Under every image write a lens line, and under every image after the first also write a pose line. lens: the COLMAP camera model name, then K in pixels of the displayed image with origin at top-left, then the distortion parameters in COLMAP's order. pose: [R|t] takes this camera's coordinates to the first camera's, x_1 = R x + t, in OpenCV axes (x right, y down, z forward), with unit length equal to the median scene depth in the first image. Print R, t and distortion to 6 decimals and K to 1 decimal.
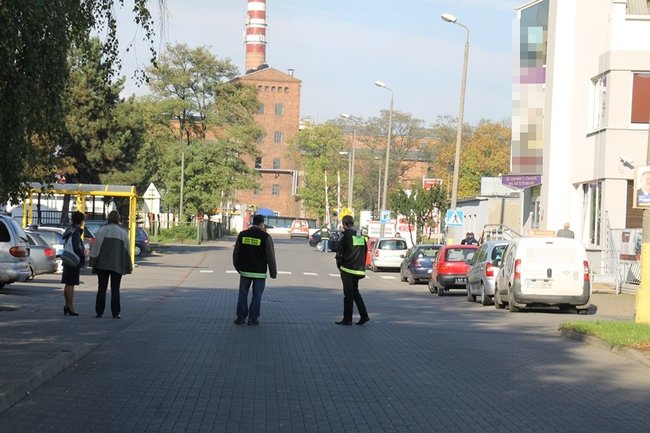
lens RADIAL K [[1709.8, 0, 319.5], [0, 1709.8, 220.4], [0, 0, 1]] dist [0.578738, 0.000000]
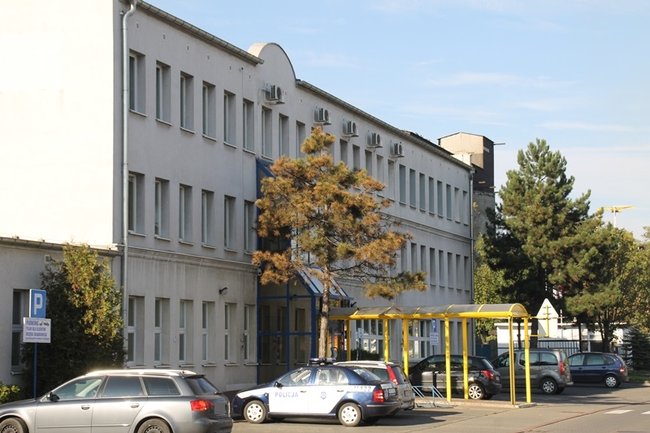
lens RADIAL K [[1378.4, 0, 320.8], [0, 1378.4, 221.6], [0, 0, 1]] dist [0.367785, 0.000000]
pose [[0.917635, -0.084846, -0.388262, 0.036287], [0.048407, 0.993533, -0.102709, 0.002462], [0.394465, 0.075455, 0.915808, 0.219367]]
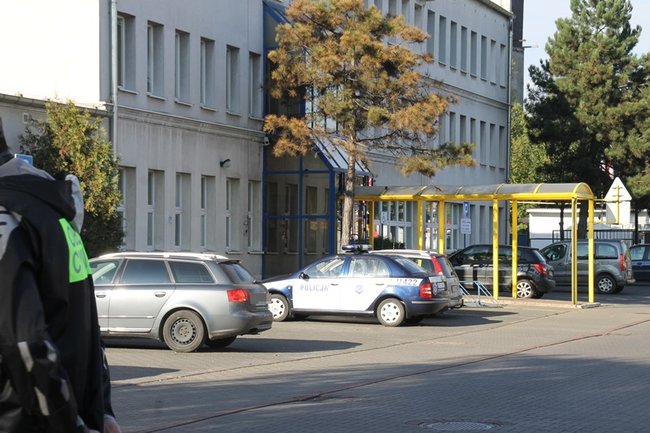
lens RADIAL K [[1709.8, 0, 315.4], [0, 1709.8, 222.6], [0, 0, 1]] dist [0.578738, 0.000000]
pose [[0.924212, -0.039262, -0.379855, 0.027919], [0.033937, 0.999209, -0.020708, 0.003125], [0.380368, 0.006248, 0.924814, 0.208992]]
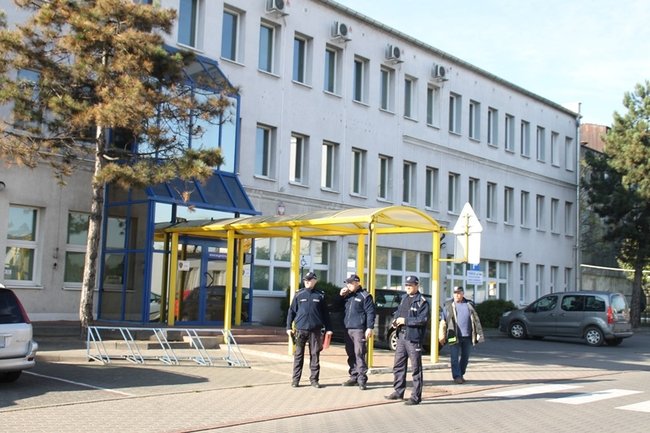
lens RADIAL K [[832.1, 0, 330.1], [0, 832.1, 200.1], [0, 0, 1]] dist [0.112009, 0.000000]
pose [[0.739037, -0.092749, -0.667249, 0.025136], [0.003506, 0.990993, -0.133867, 0.006602], [0.673656, 0.096593, 0.732706, 0.471994]]
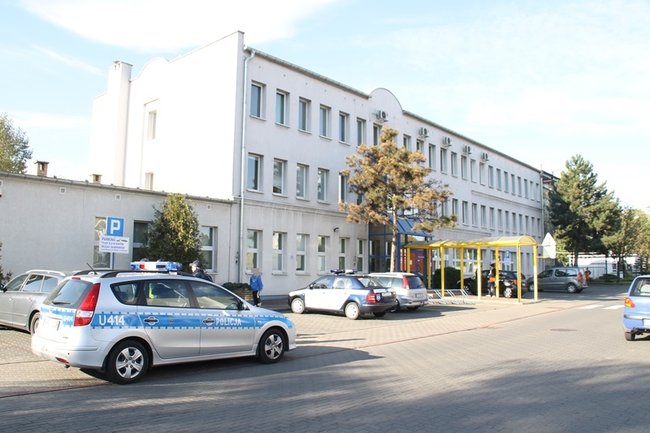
lens RADIAL K [[547.8, 0, 314.9], [0, 547.8, 215.1], [0, 0, 1]] dist [-0.161408, 0.109201]
pose [[0.715705, -0.105829, -0.690338, 0.027818], [0.026896, 0.991896, -0.124173, 0.004953], [0.697884, 0.070304, 0.712752, 0.369355]]
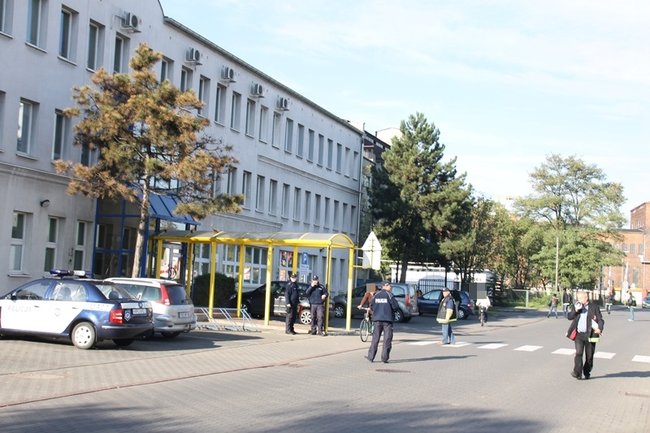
lens RADIAL K [[927.1, 0, 306.7], [0, 927.1, 218.0], [0, 0, 1]] dist [0.078962, 0.000000]
pose [[0.916210, -0.022824, -0.400047, 0.031057], [-0.010709, 0.996625, -0.081386, 0.005084], [0.400554, 0.078851, 0.912874, 0.349151]]
